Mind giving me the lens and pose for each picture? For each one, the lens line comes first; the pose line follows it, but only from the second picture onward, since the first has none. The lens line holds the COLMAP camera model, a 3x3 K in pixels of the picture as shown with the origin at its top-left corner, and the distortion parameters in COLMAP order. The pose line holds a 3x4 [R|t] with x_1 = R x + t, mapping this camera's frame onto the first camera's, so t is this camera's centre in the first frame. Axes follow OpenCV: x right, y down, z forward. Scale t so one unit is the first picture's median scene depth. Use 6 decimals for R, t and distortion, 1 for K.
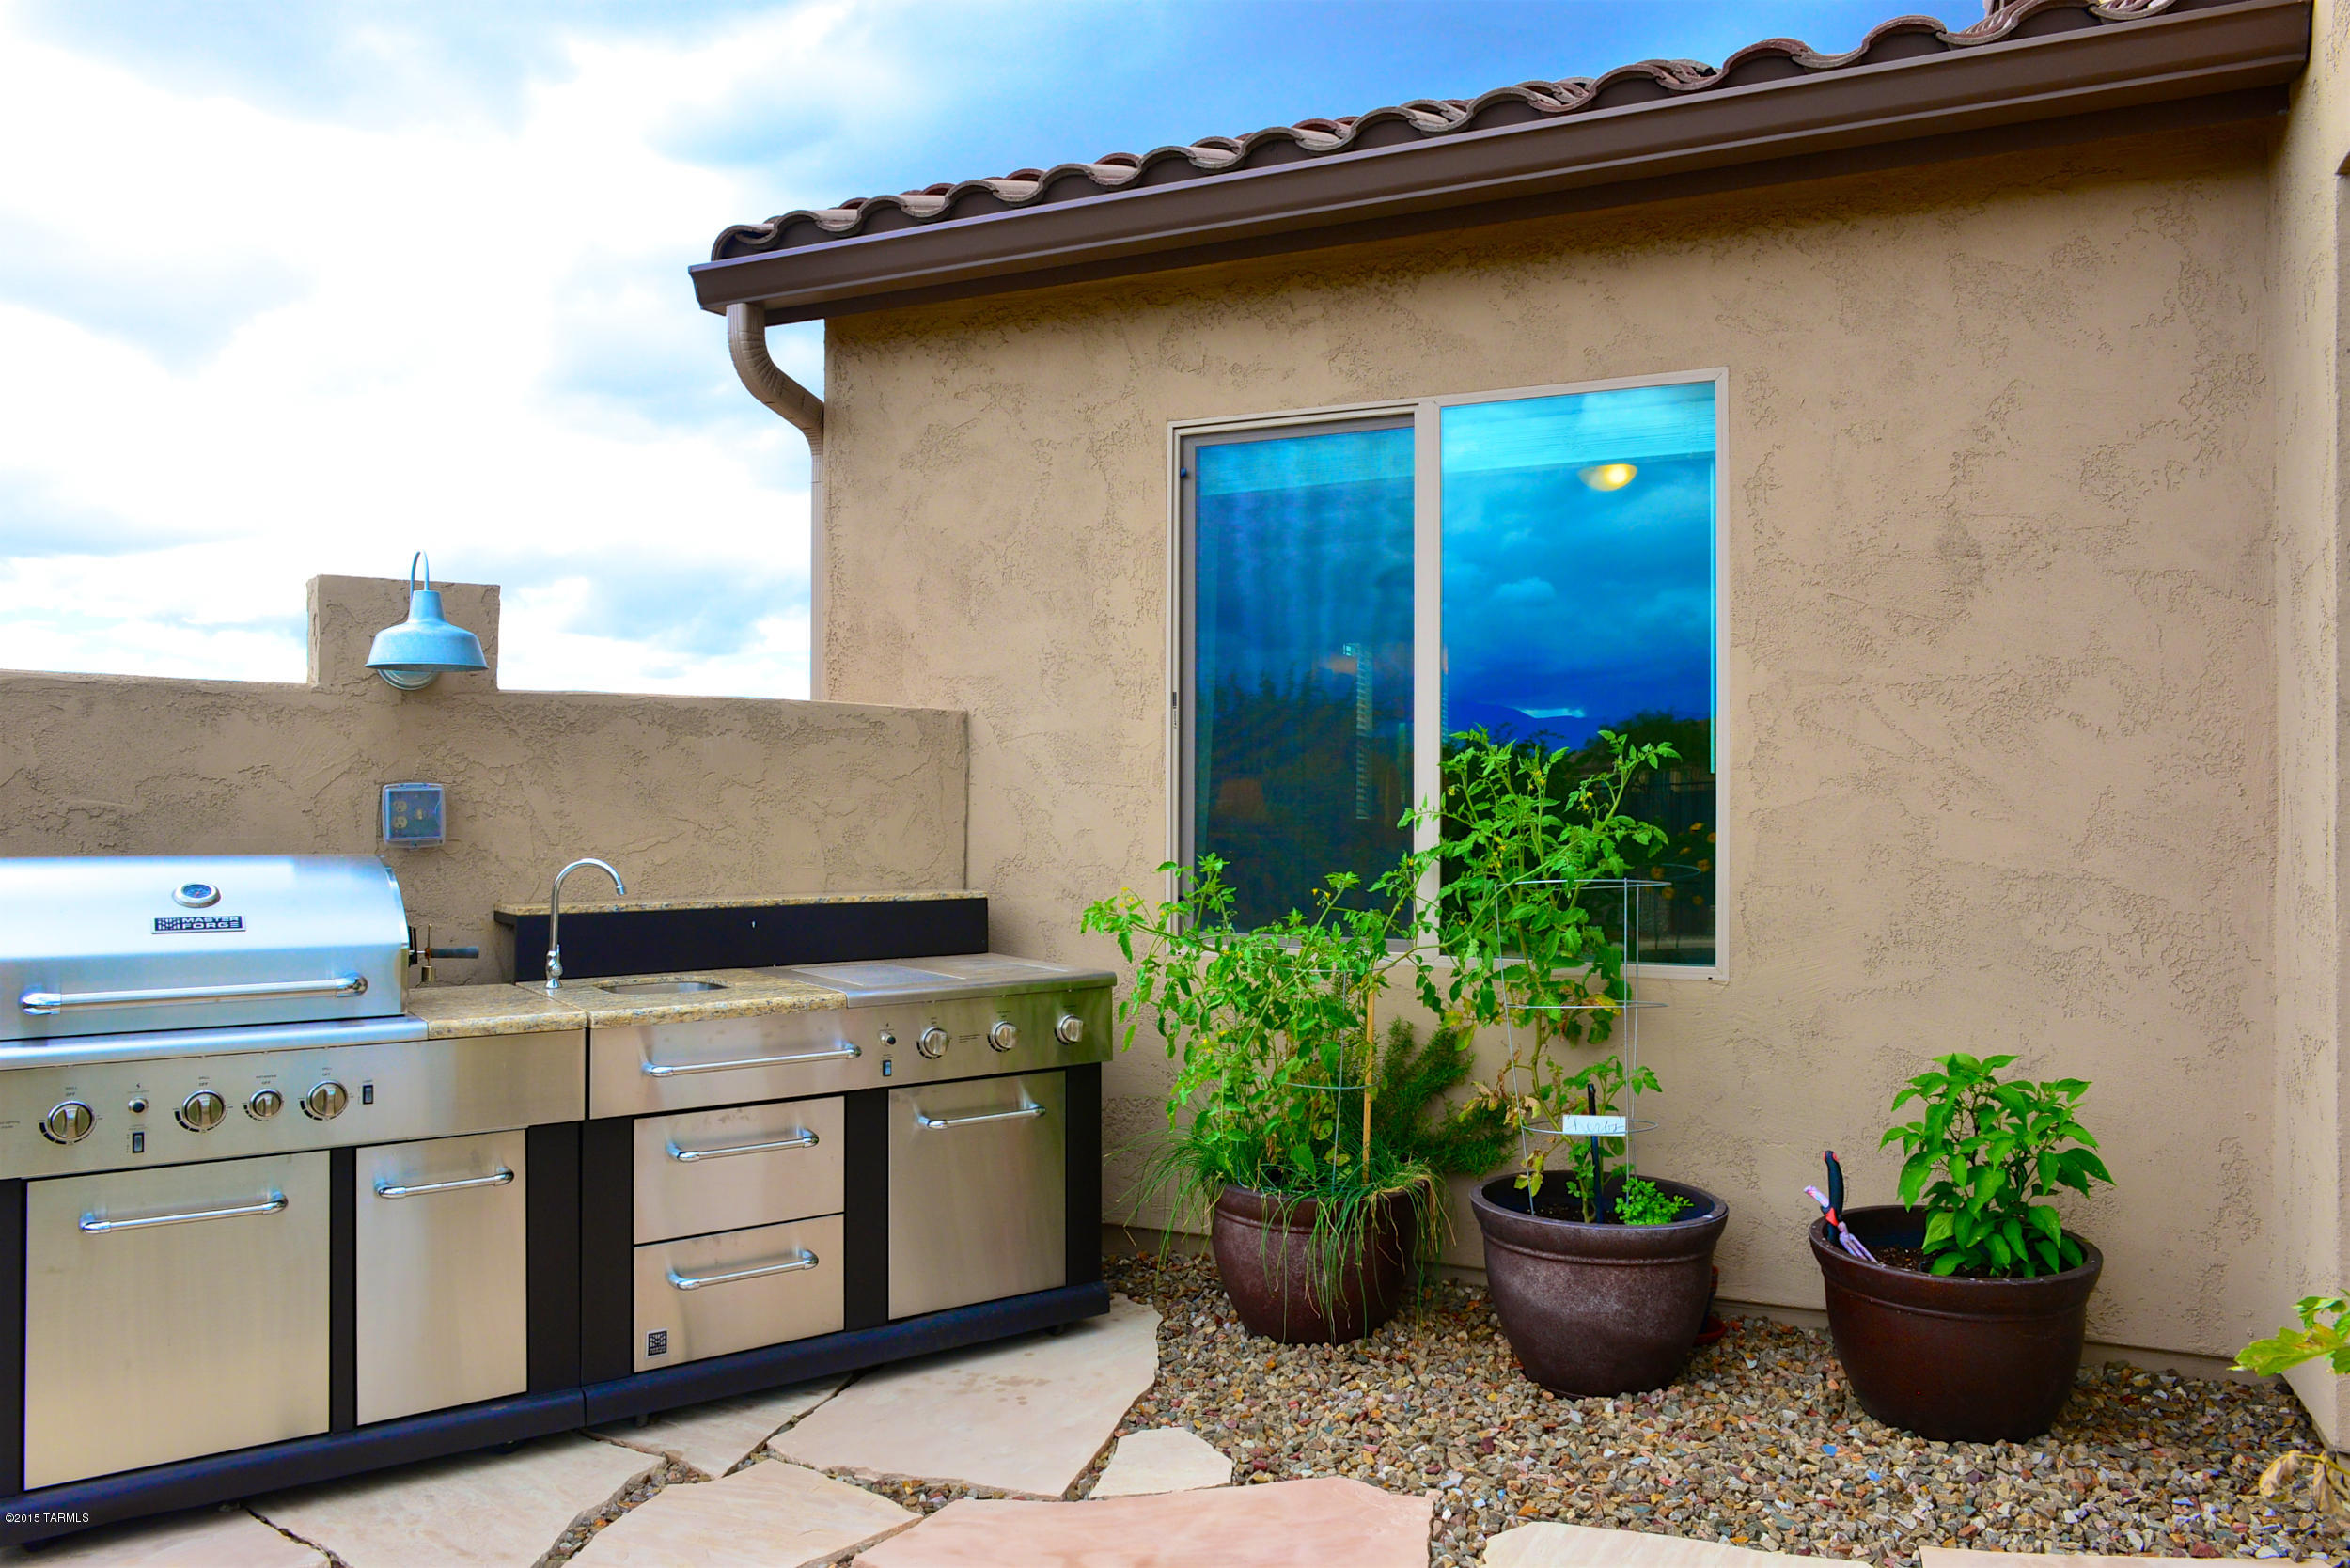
lens RADIAL K [[1629.1, 0, 1178.5], [0, 1629.1, 783.5], [0, 0, 1]] dist [-0.010664, -0.006530]
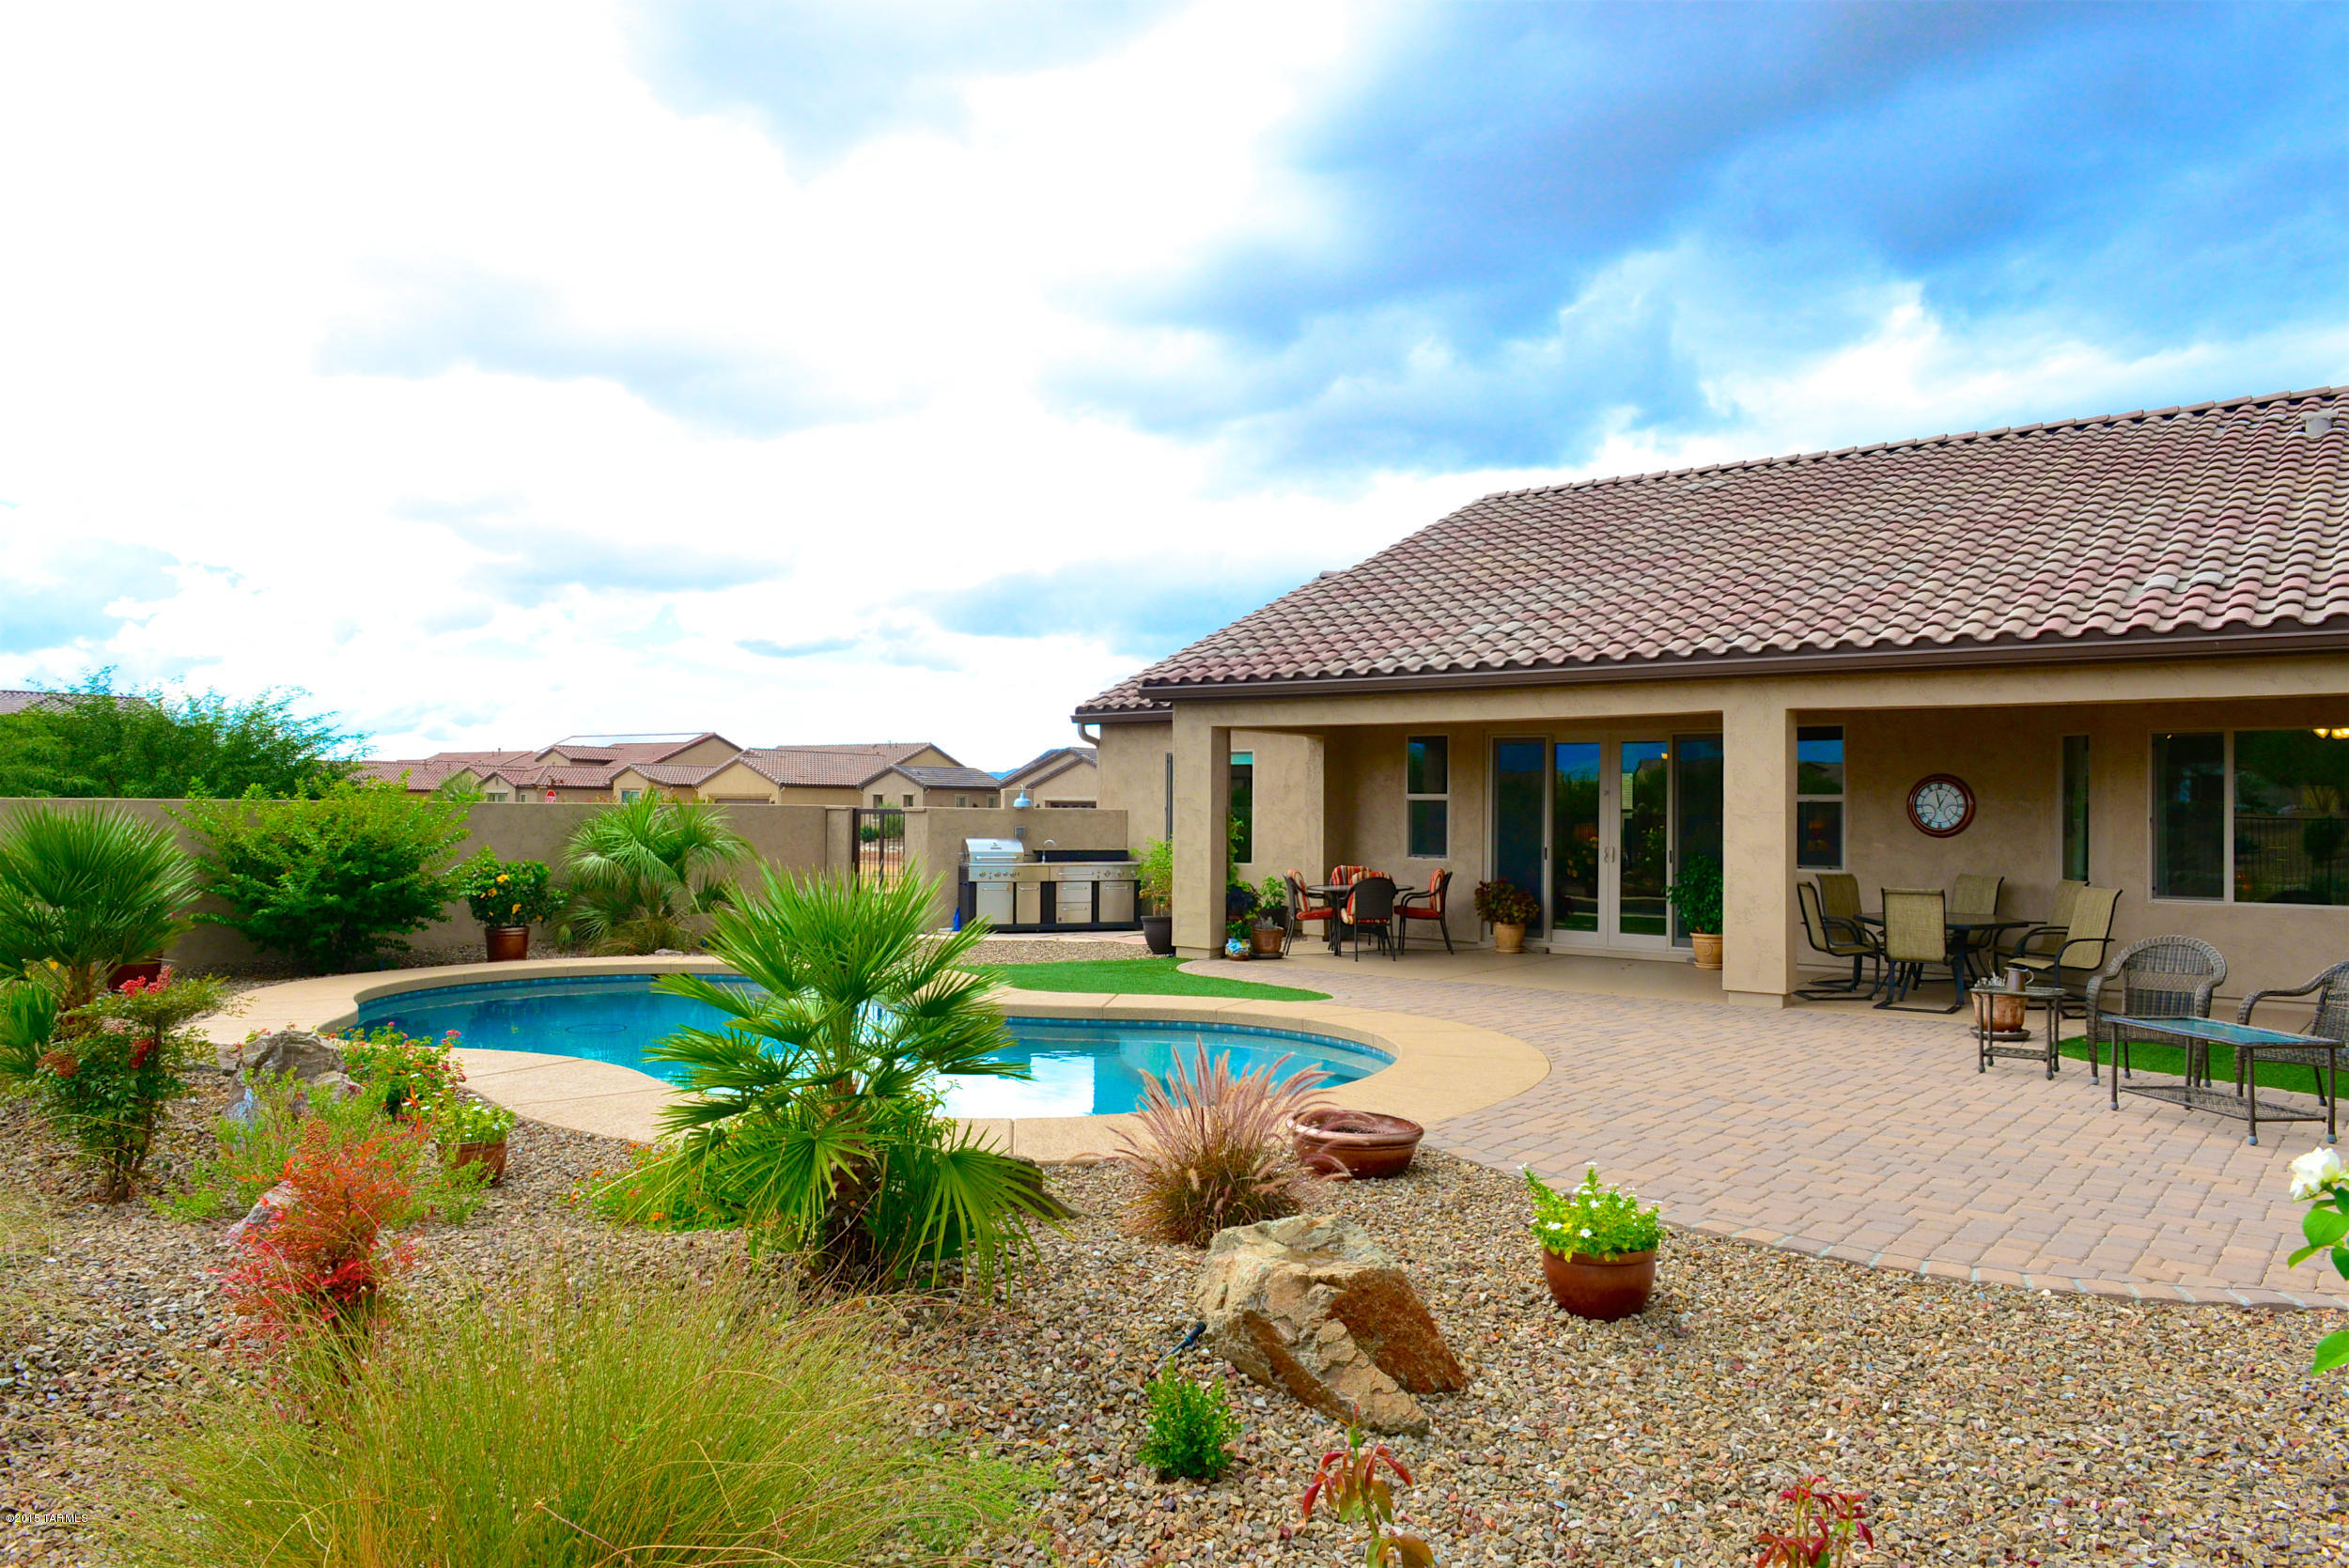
lens RADIAL K [[1628.3, 0, 1181.2], [0, 1628.3, 784.5], [0, 0, 1]] dist [-0.010664, -0.006530]
pose [[0.965195, 0.002692, -0.261516, 1.524031], [-0.003774, 0.999986, -0.003634, -0.126046], [0.261502, 0.004495, 0.965192, -4.253484]]
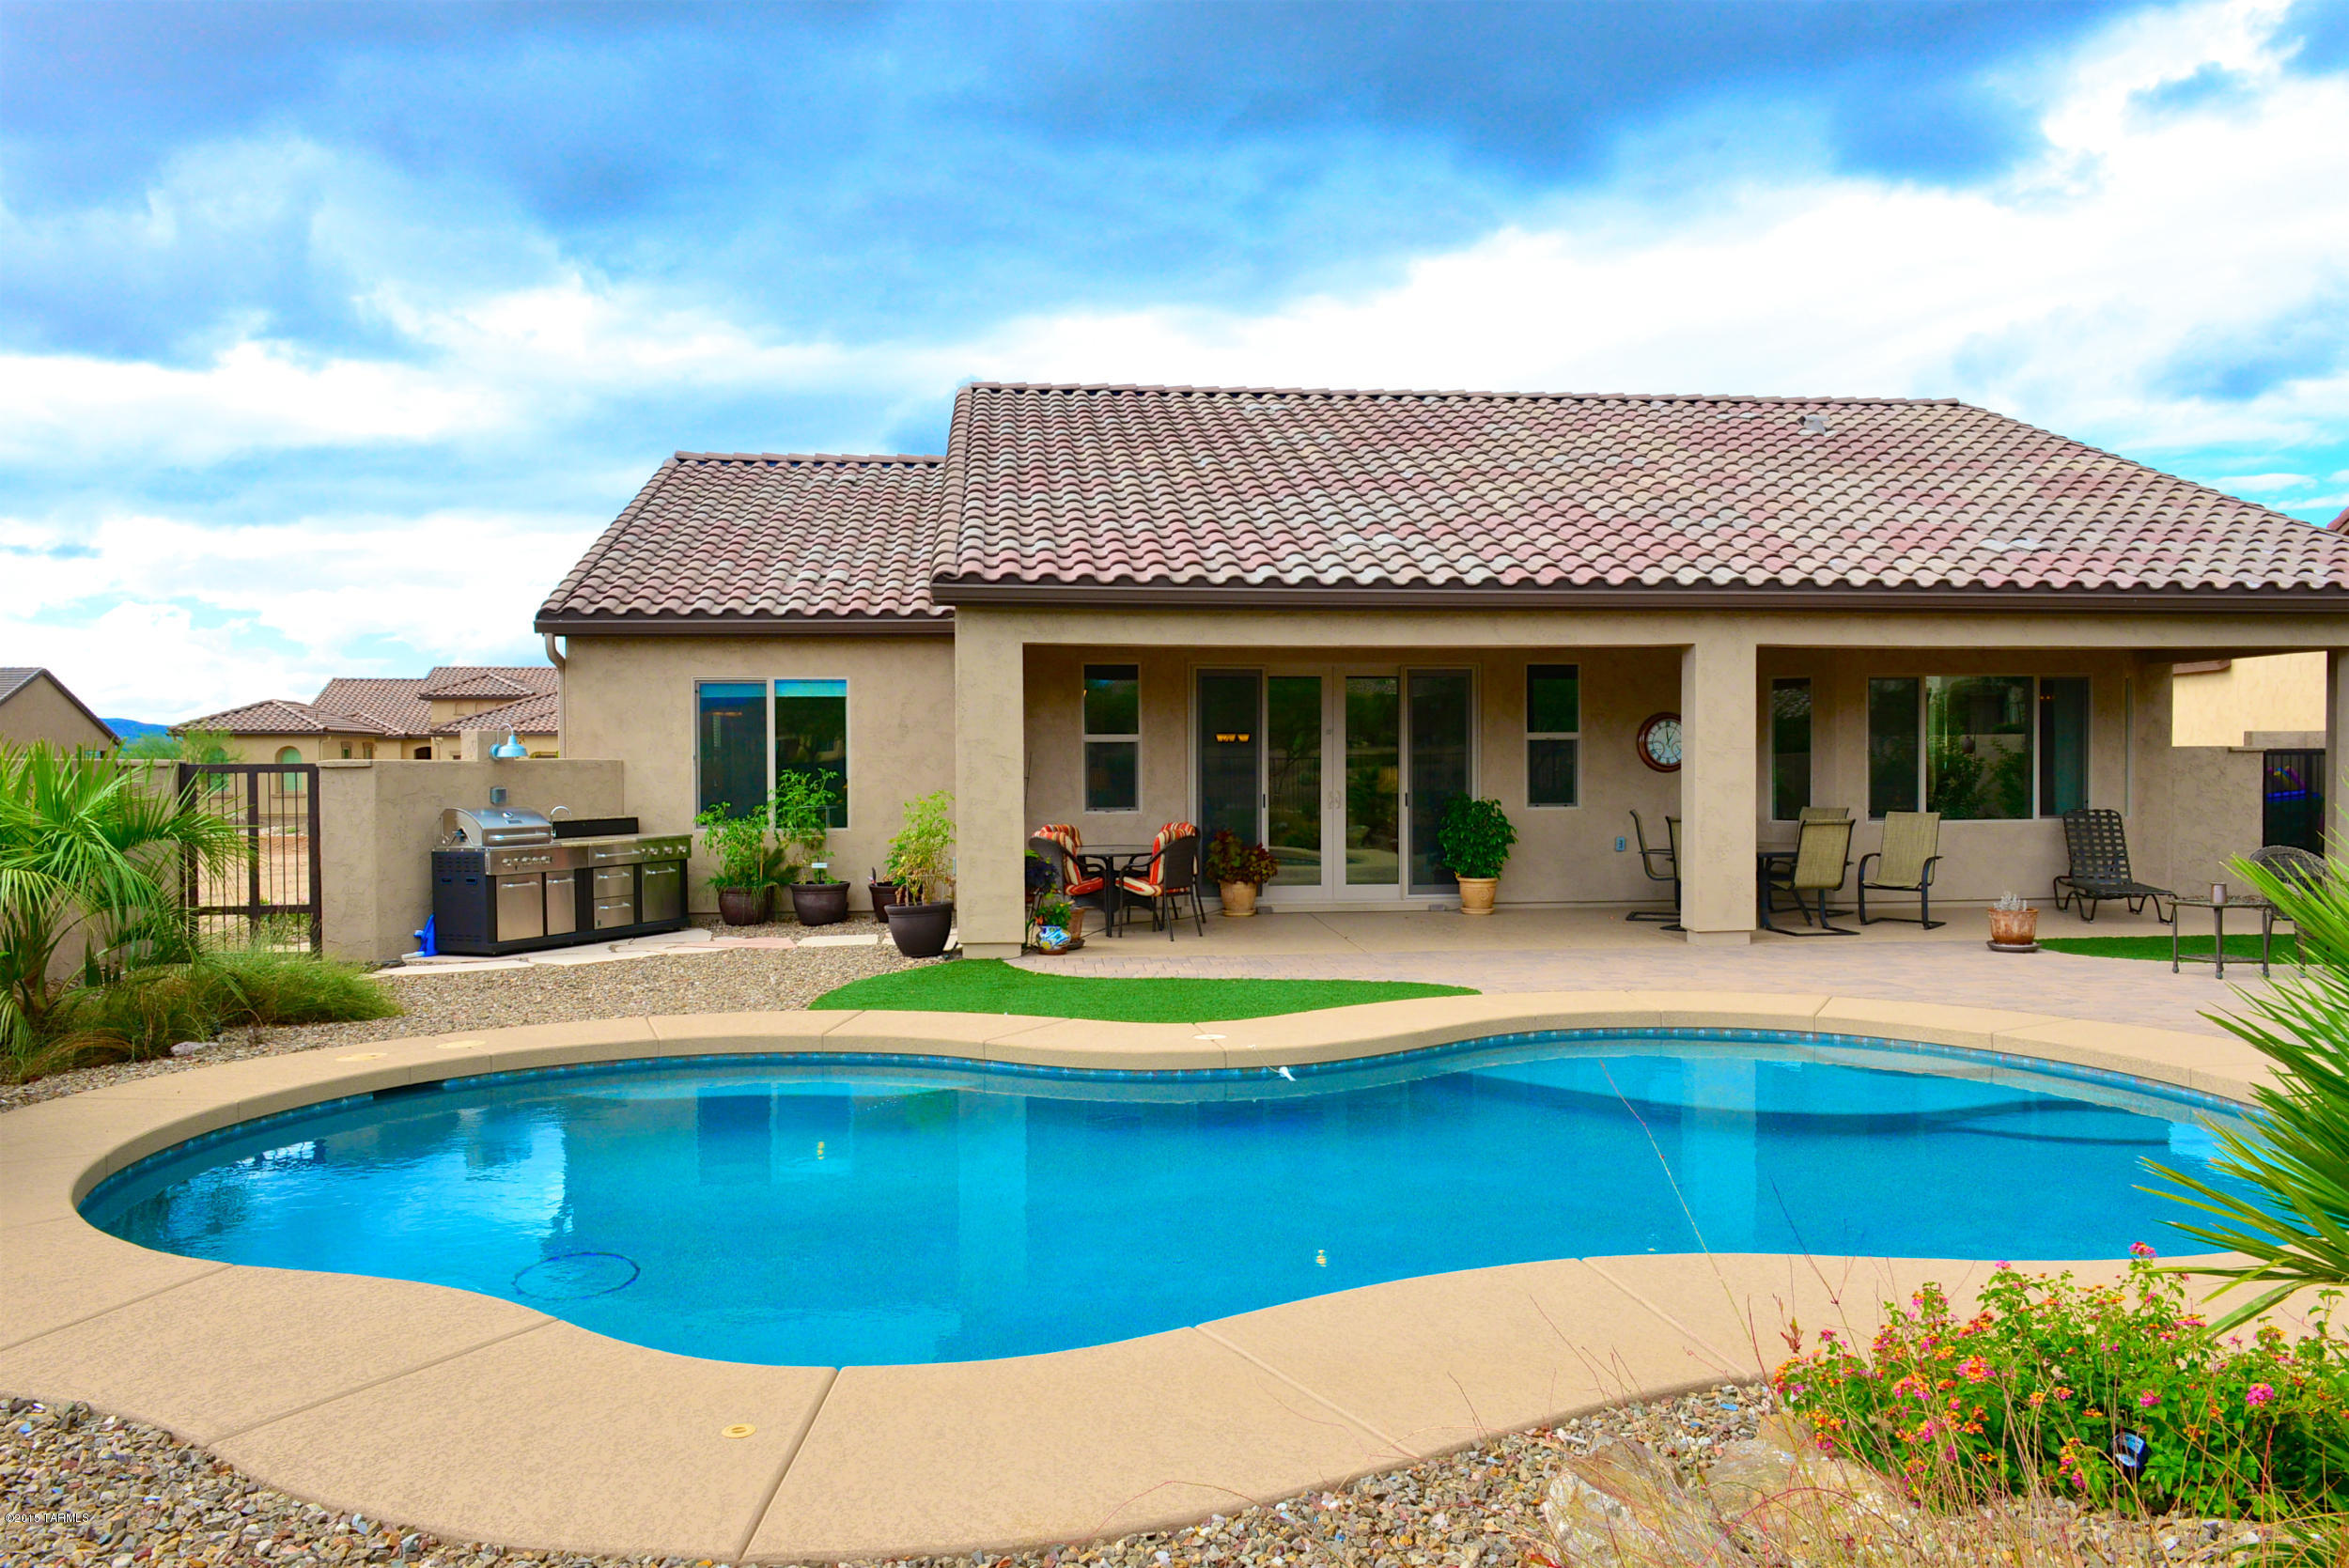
lens RADIAL K [[1628.3, 0, 1176.4], [0, 1628.3, 778.4], [0, 0, 1]] dist [-0.010664, -0.006530]
pose [[0.872794, -0.014299, 0.487879, -0.930587], [0.001440, 0.999642, 0.026721, -0.115957], [-0.488086, -0.022619, 0.872502, -2.932101]]
